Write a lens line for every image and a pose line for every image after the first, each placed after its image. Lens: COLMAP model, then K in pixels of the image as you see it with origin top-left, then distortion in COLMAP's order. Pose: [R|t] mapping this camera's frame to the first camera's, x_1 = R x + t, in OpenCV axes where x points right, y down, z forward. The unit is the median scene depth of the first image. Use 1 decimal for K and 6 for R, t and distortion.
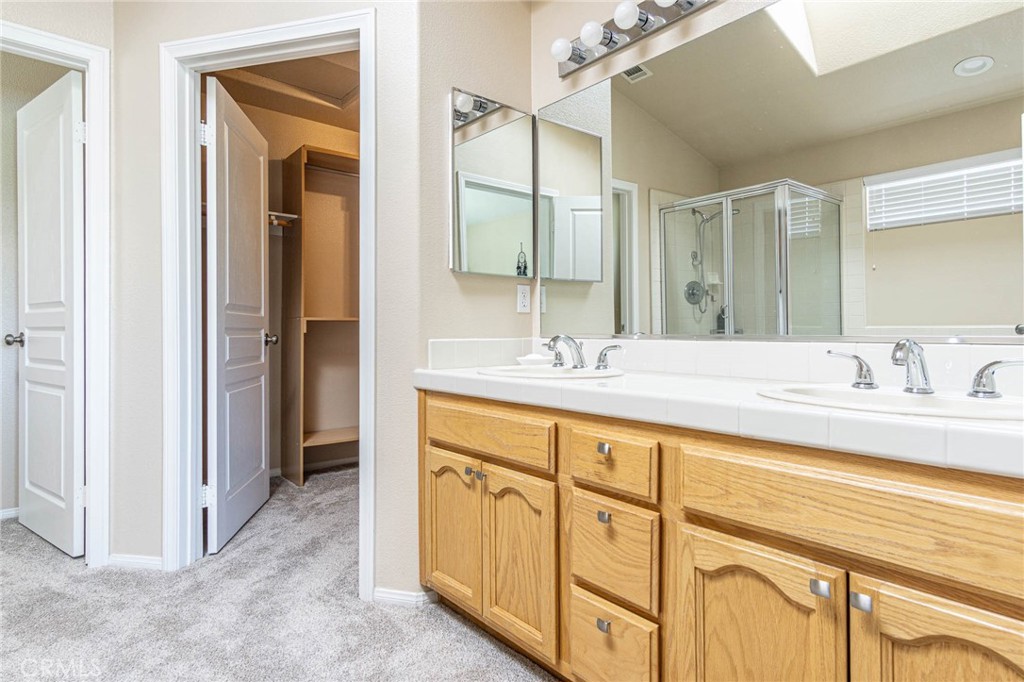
lens RADIAL K [[543.0, 0, 510.5], [0, 543.0, 333.7], [0, 0, 1]] dist [0.001624, 0.005221]
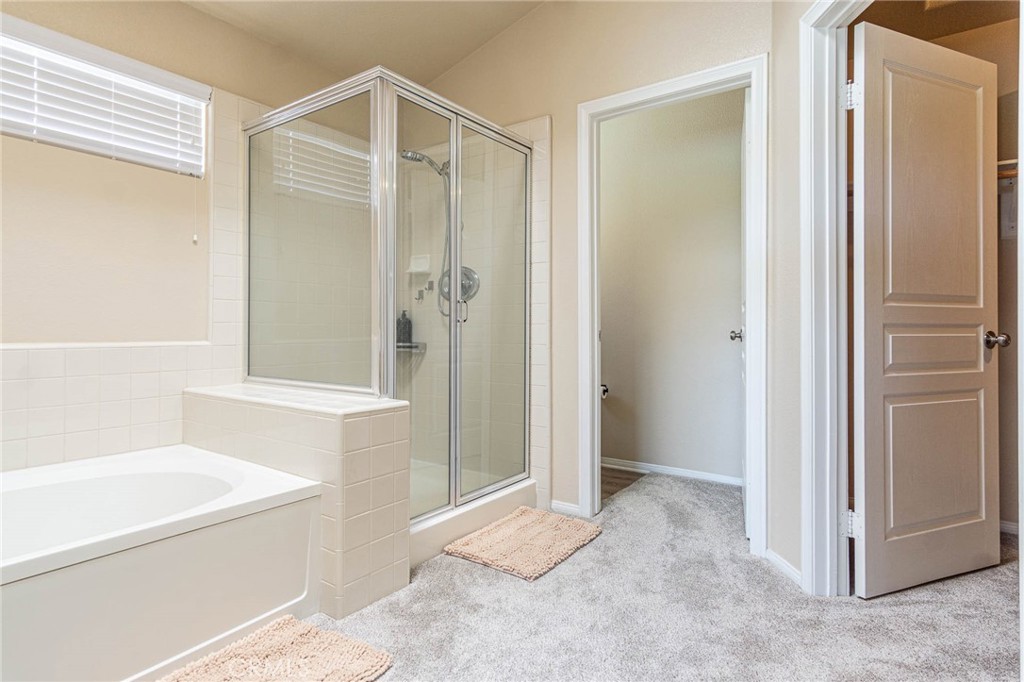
lens RADIAL K [[543.0, 0, 515.0], [0, 543.0, 324.9], [0, 0, 1]] dist [0.001624, 0.005221]
pose [[0.239380, -0.006688, -0.970903, 0.138840], [-0.004956, 0.999955, -0.008110, -0.000013], [0.970913, 0.006754, 0.239337, 0.302528]]
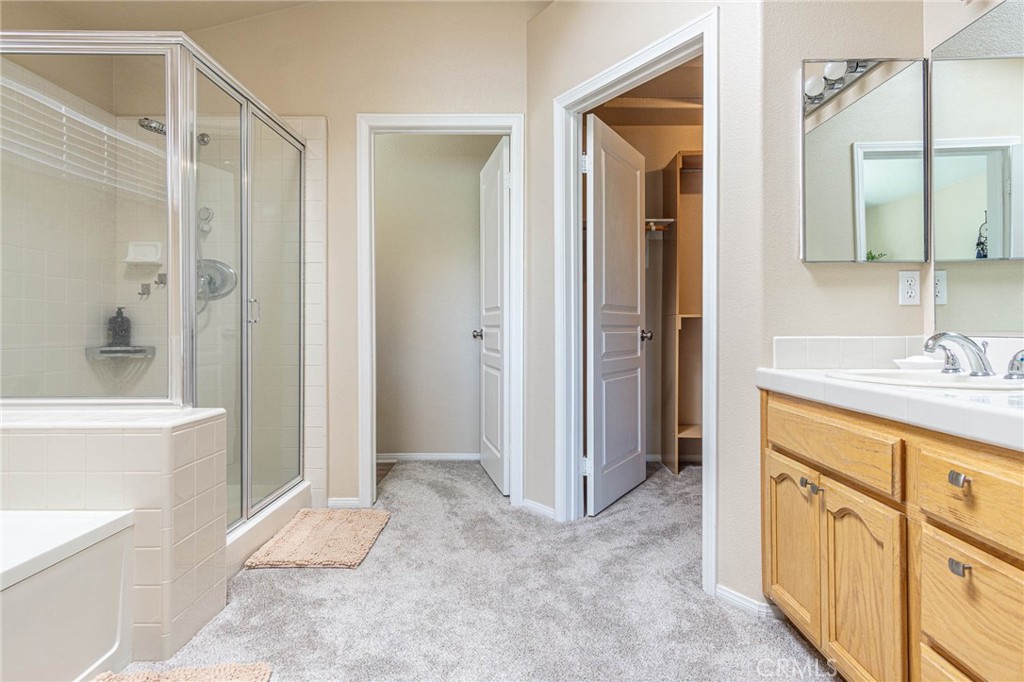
lens RADIAL K [[543.0, 0, 527.1], [0, 543.0, 328.4], [0, 0, 1]] dist [0.001624, 0.005221]
pose [[0.766371, -0.000595, -0.642398, 0.111039], [-0.001279, 0.999996, -0.002452, -0.000800], [0.642397, 0.002701, 0.766368, 0.004044]]
